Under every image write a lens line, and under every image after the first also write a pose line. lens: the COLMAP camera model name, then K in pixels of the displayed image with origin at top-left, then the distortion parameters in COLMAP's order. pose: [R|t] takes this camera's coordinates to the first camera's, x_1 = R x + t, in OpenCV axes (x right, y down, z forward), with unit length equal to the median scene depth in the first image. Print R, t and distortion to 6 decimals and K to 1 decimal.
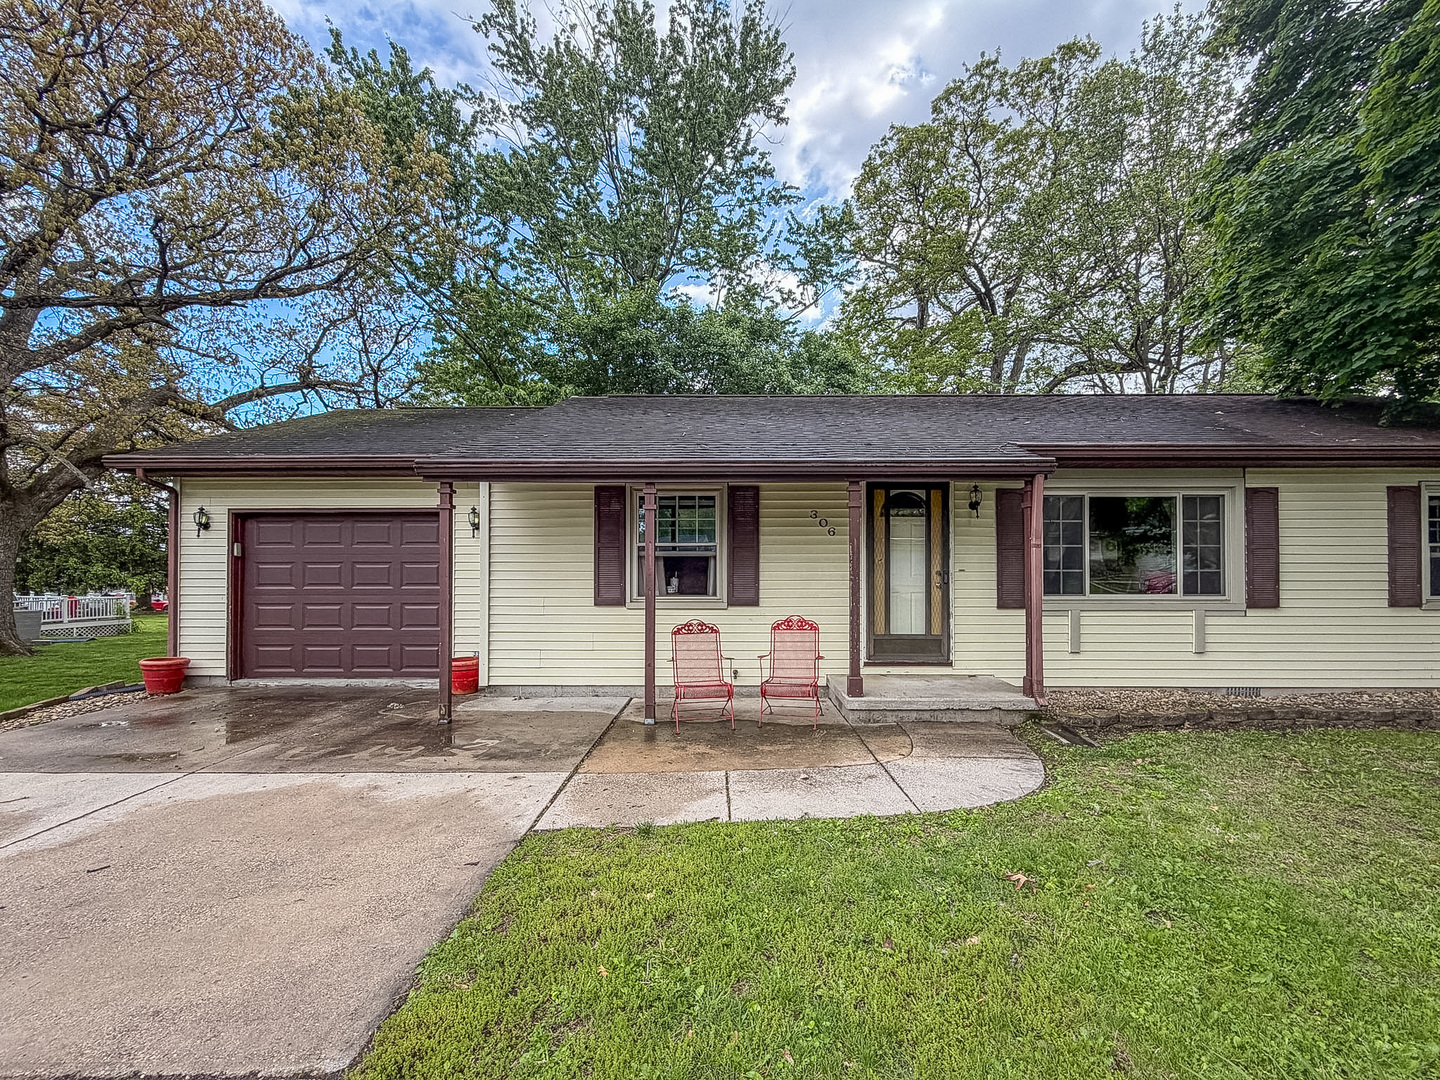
lens RADIAL K [[567.5, 0, 732.9], [0, 567.5, 539.7], [0, 0, 1]] dist [-0.003715, -0.000436]
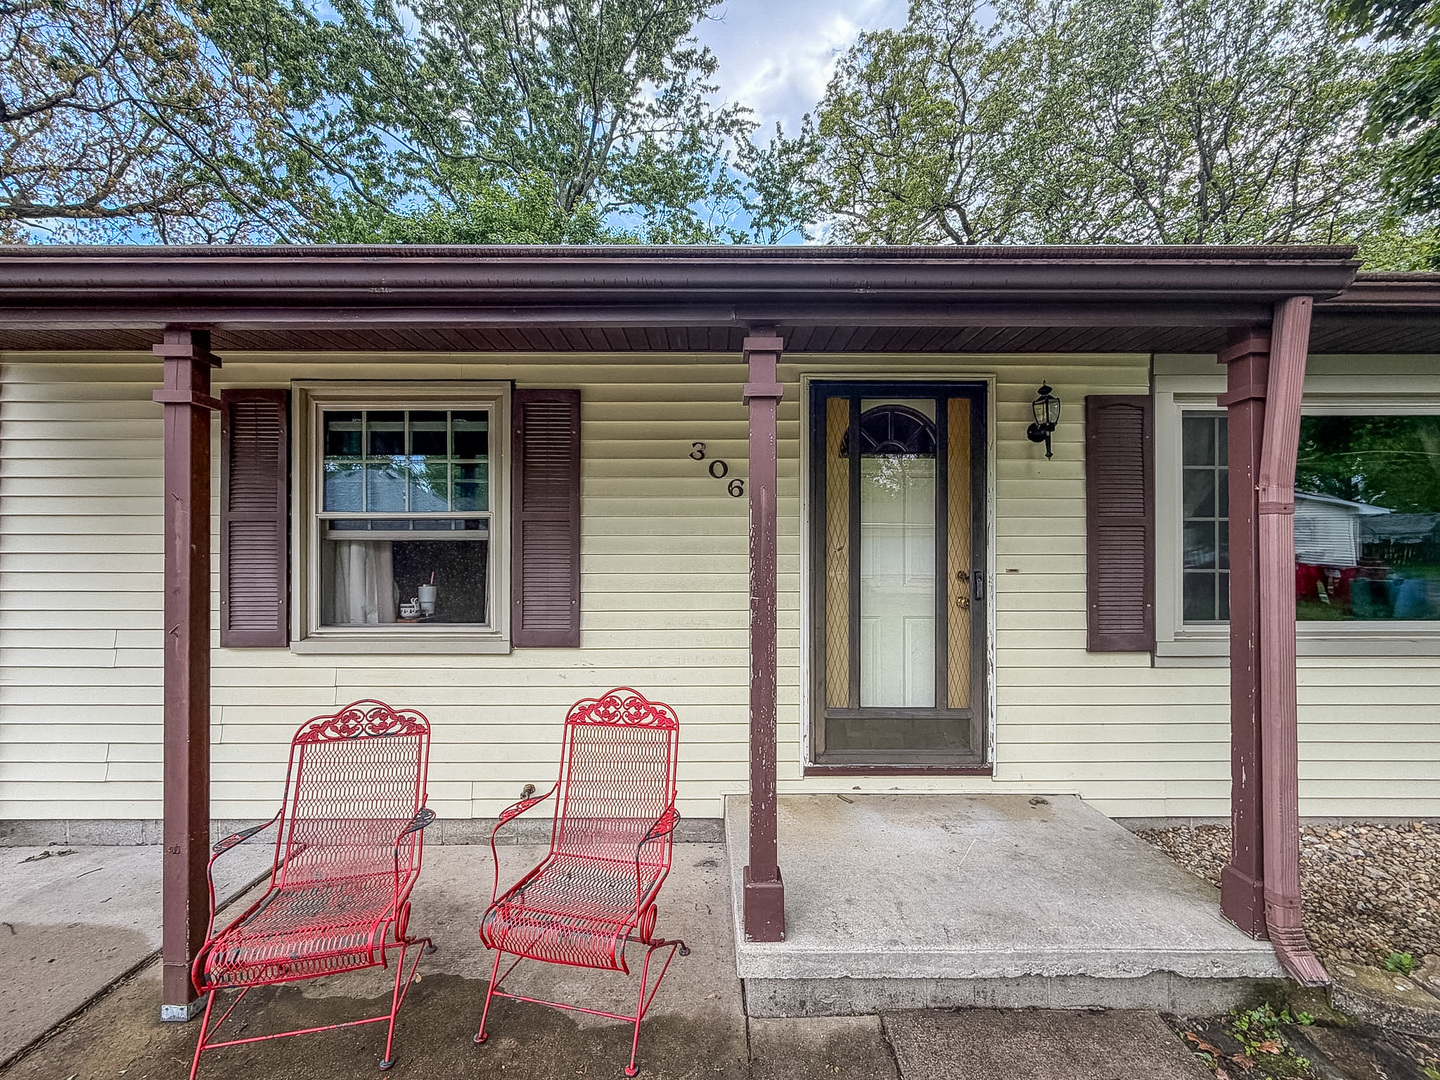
lens RADIAL K [[567.5, 0, 710.8], [0, 567.5, 531.5], [0, 0, 1]] dist [-0.003715, -0.000436]
pose [[0.999870, 0.000286, 0.016150, 0.144810], [-0.000398, 0.999976, 0.006933, 0.018197], [-0.016147, -0.006938, 0.999846, 0.530261]]
